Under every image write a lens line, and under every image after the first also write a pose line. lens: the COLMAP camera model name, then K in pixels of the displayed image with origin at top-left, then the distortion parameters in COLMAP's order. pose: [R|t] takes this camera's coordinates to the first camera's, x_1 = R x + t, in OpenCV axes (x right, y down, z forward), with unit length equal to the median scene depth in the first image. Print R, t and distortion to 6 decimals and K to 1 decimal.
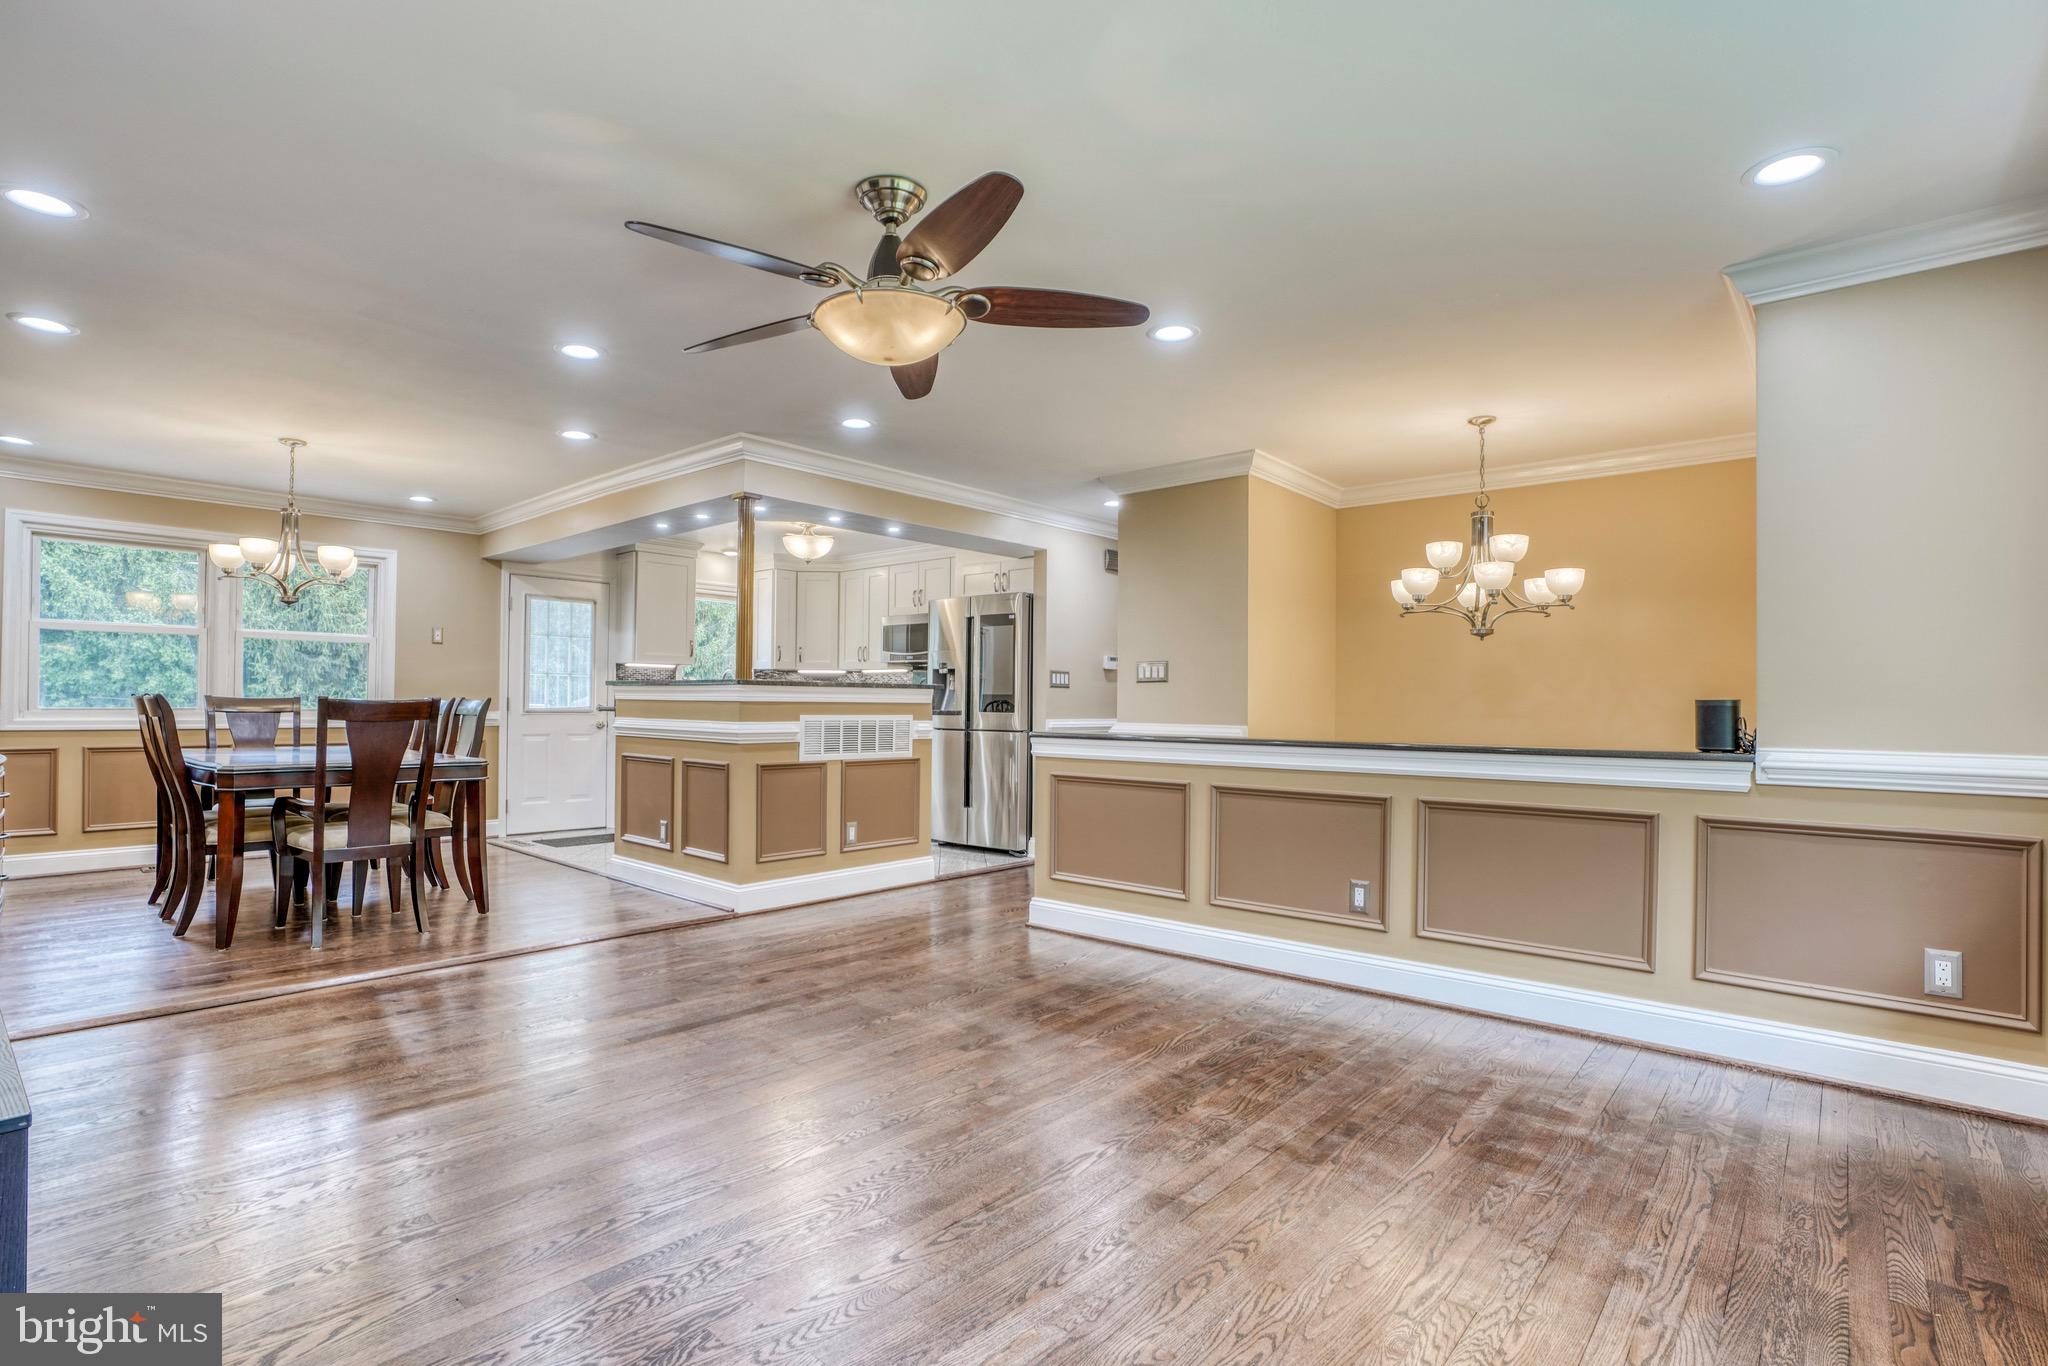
lens RADIAL K [[984.4, 0, 1024.7], [0, 984.4, 711.7], [0, 0, 1]] dist [-0.074242, 0.031114]
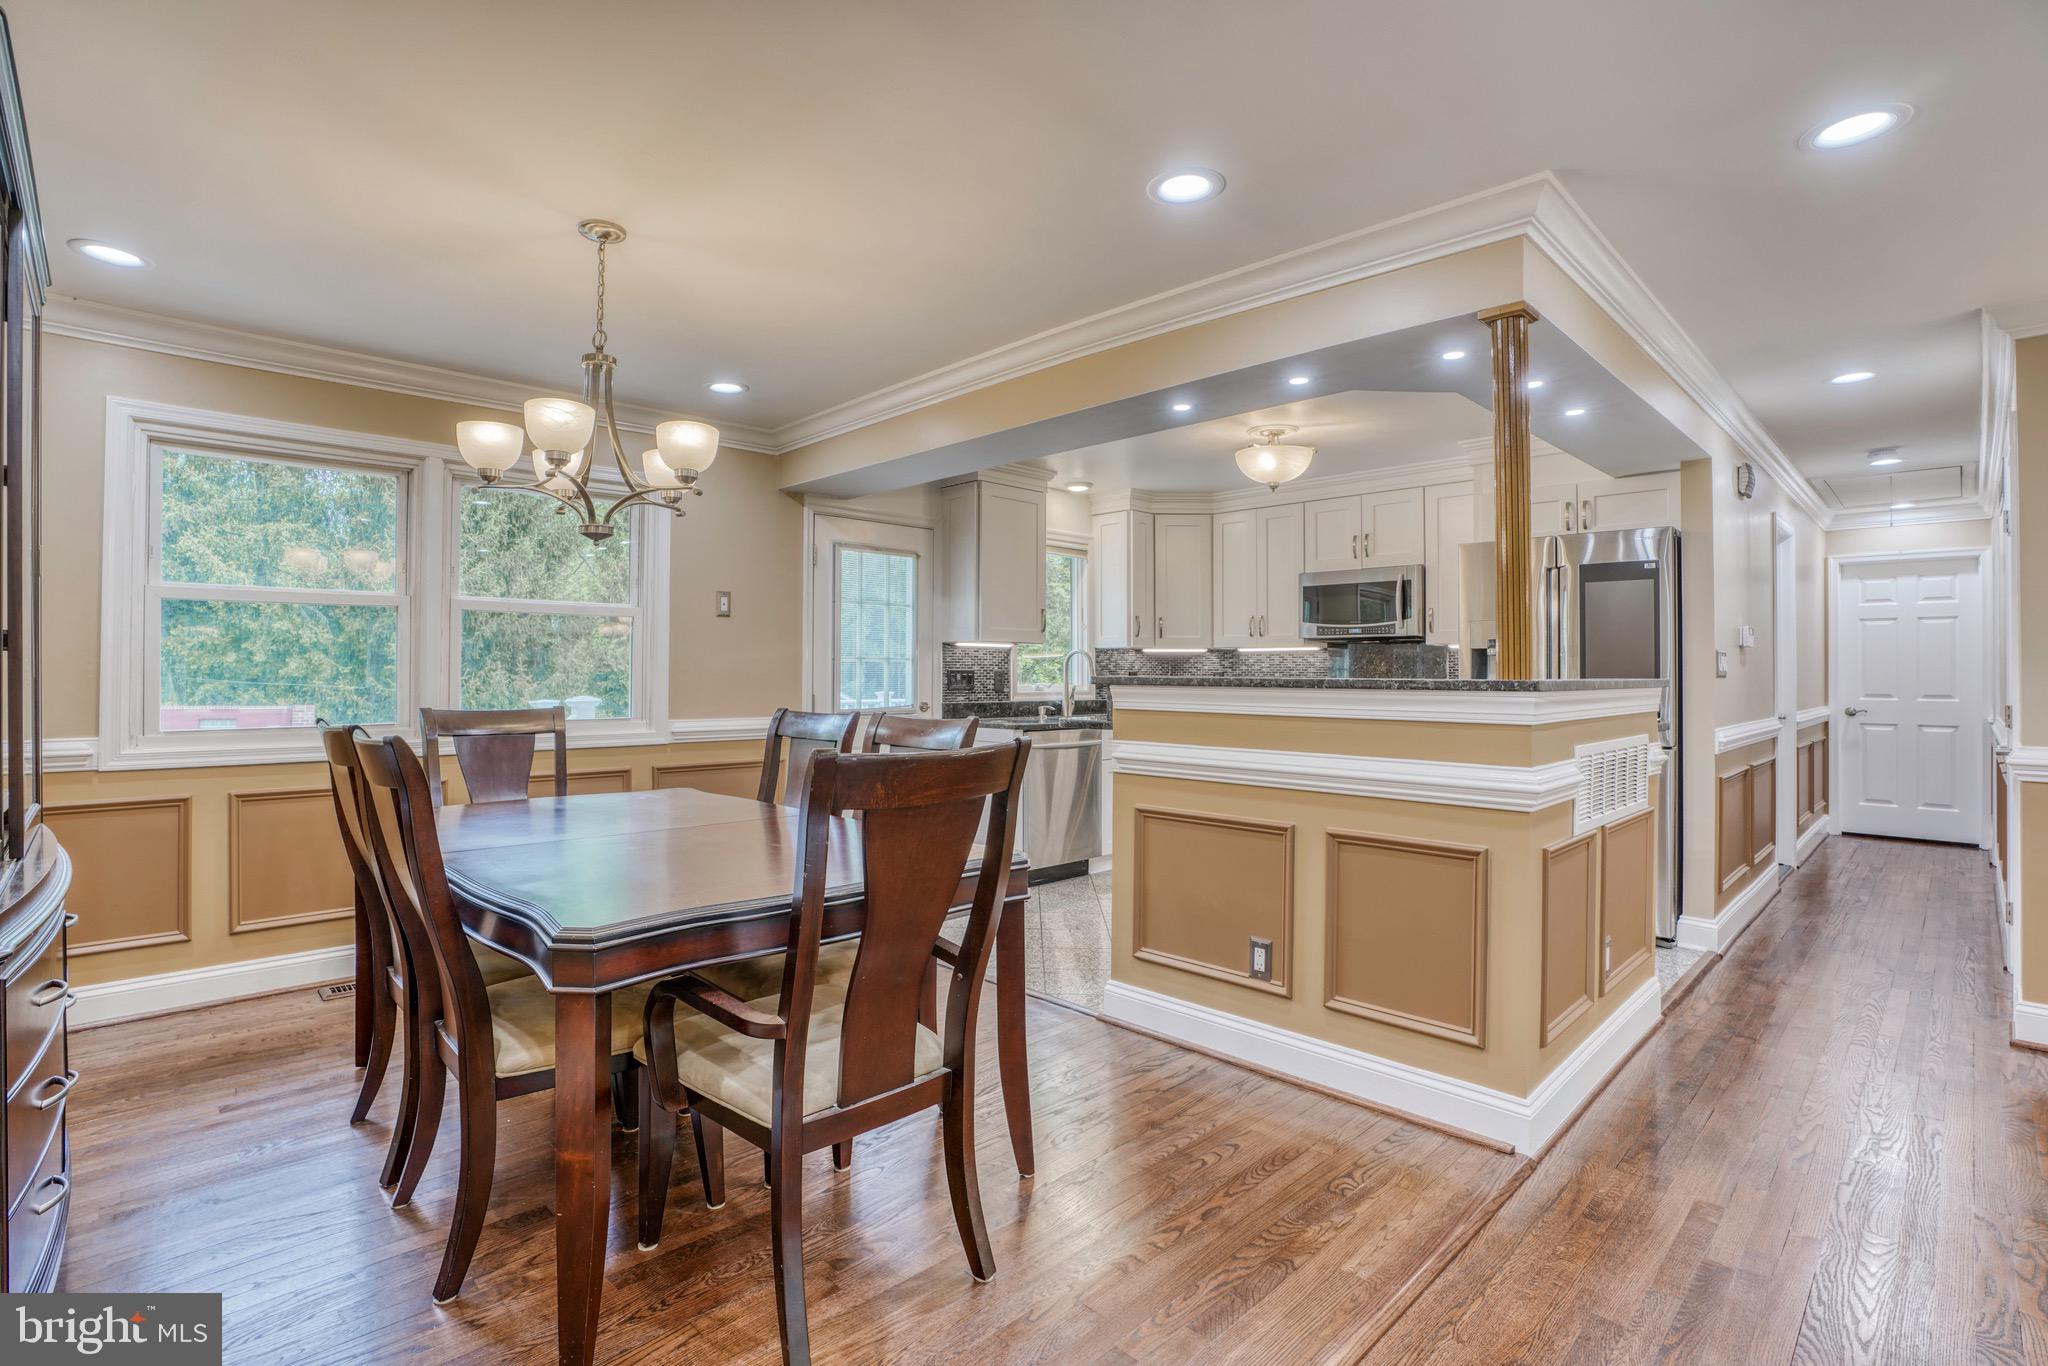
lens RADIAL K [[979.2, 0, 1024.0], [0, 979.2, 683.0], [0, 0, 1]] dist [-0.072129, 0.035737]
pose [[0.996332, -0.006954, -0.085285, -0.581355], [0.006877, 0.999976, -0.001194, -0.037797], [0.085291, 0.000603, 0.996356, 0.580409]]
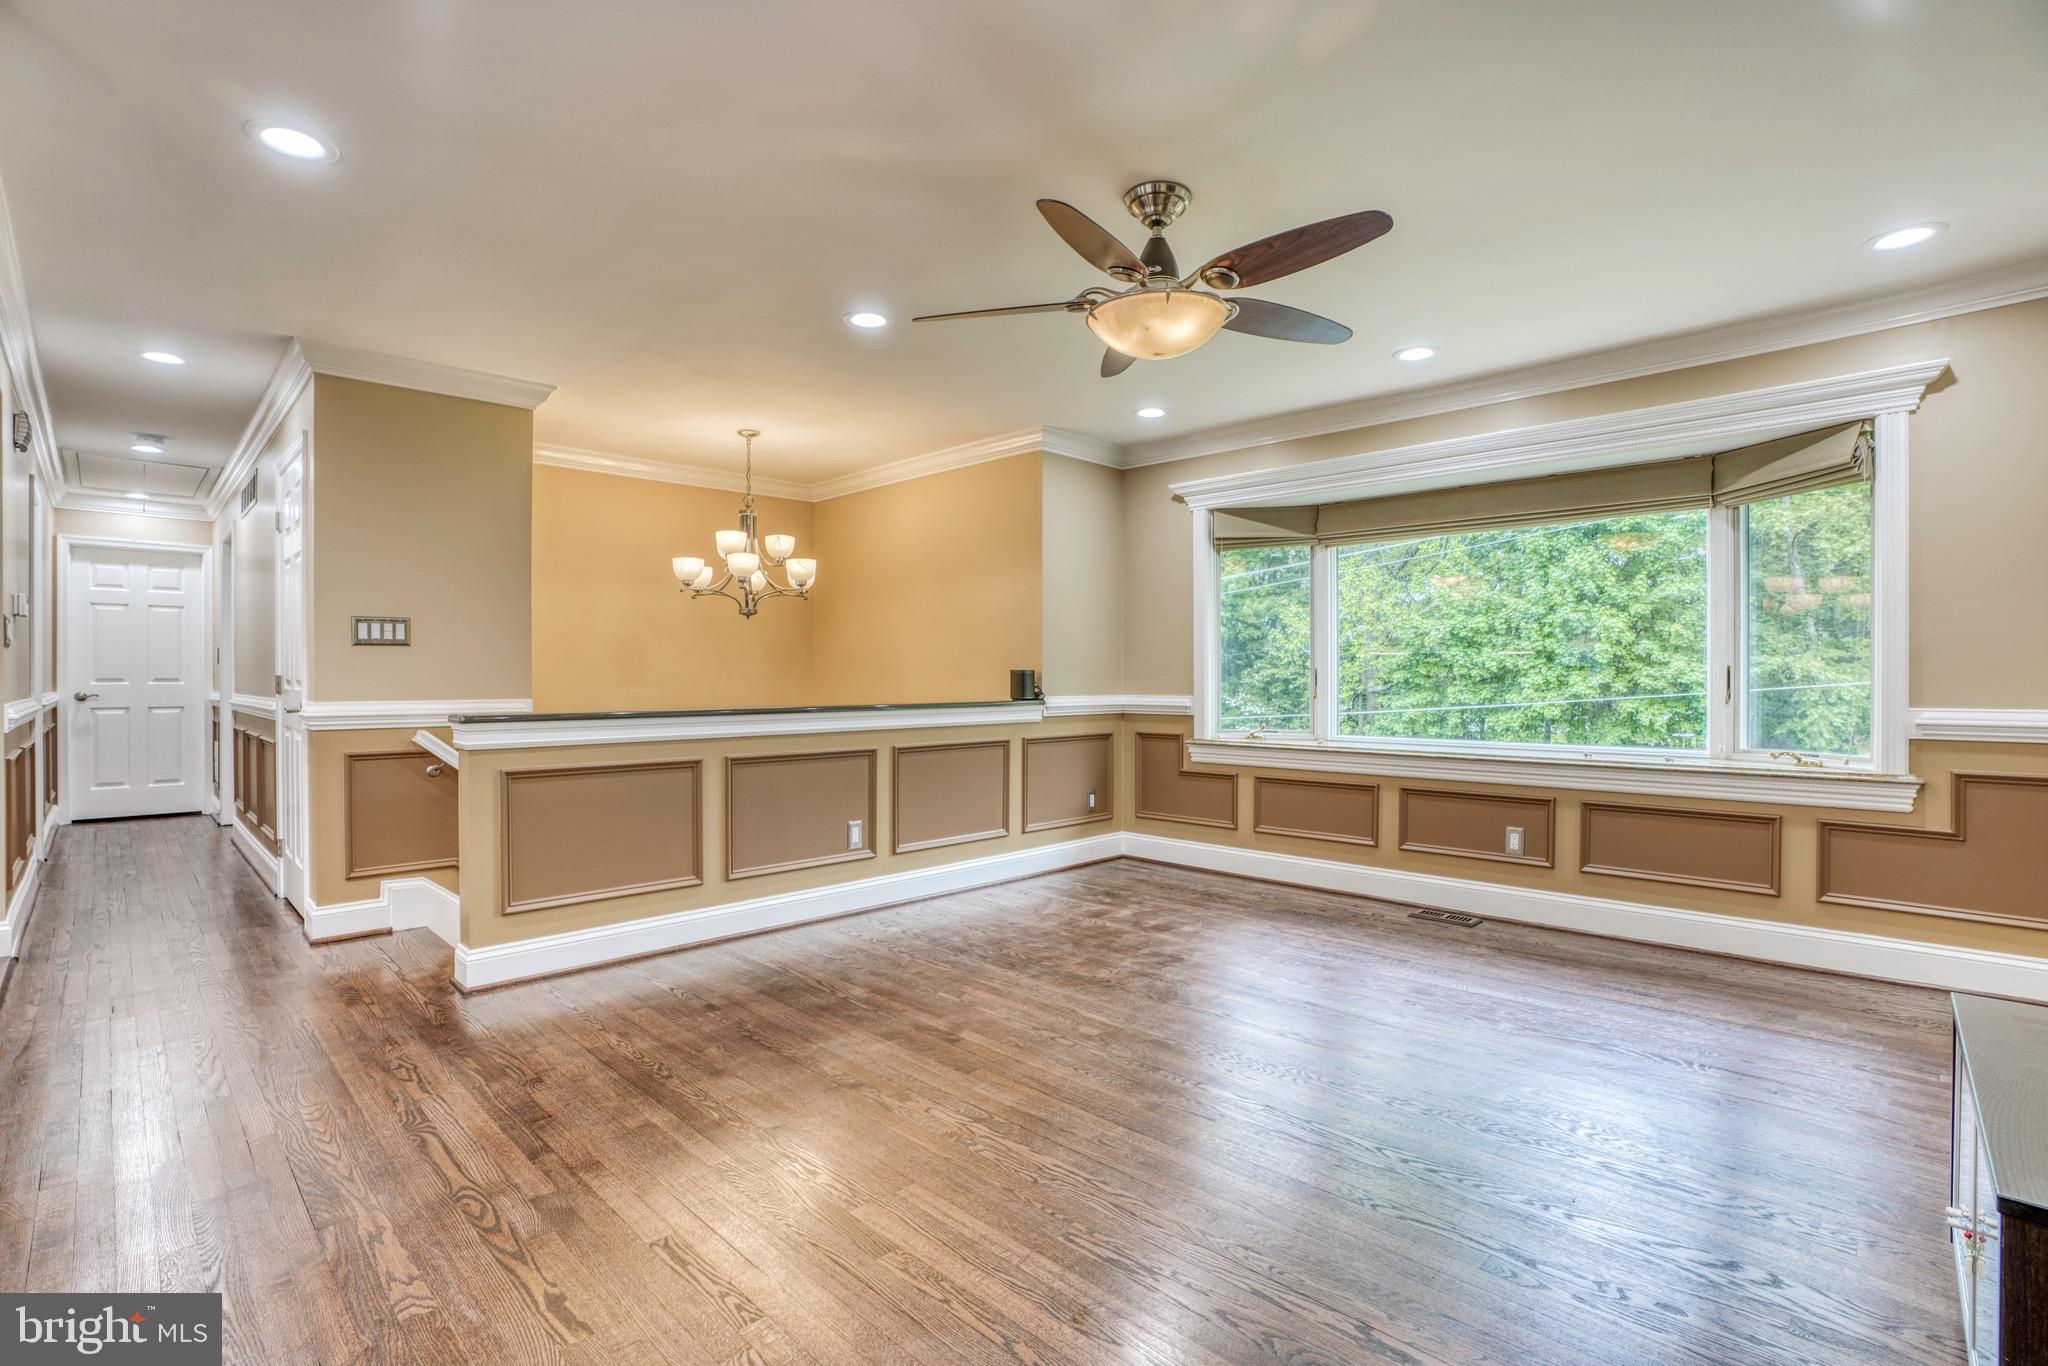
lens RADIAL K [[934.7, 0, 1010.6], [0, 934.7, 700.9], [0, 0, 1]] dist [-0.074069, 0.025918]
pose [[0.075986, -0.034613, 0.996508, -0.688768], [0.008301, 0.999385, 0.034080, -0.010072], [-0.997074, 0.005682, 0.076226, 0.641580]]
